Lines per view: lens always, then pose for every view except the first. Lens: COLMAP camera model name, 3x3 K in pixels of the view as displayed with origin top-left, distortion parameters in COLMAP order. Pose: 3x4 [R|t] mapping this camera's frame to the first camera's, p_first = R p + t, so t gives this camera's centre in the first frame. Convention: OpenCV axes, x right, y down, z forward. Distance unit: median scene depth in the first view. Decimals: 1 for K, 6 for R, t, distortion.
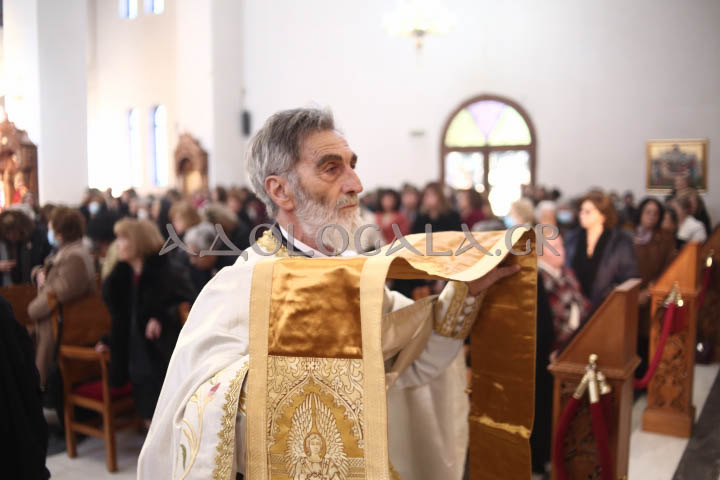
lens RADIAL K [[712.4, 0, 360.6], [0, 712.4, 241.2], [0, 0, 1]] dist [-0.150862, 0.096872]
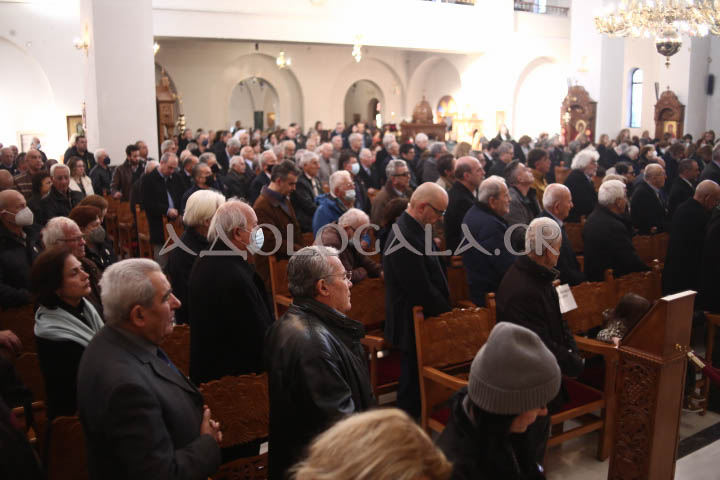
lens RADIAL K [[712.4, 0, 360.6], [0, 712.4, 241.2], [0, 0, 1]] dist [-0.150862, 0.096872]
pose [[0.911051, 0.080289, -0.404400, -0.274083], [-0.039413, 0.993323, 0.108422, 0.020241], [0.410405, -0.082840, 0.908133, -0.621960]]
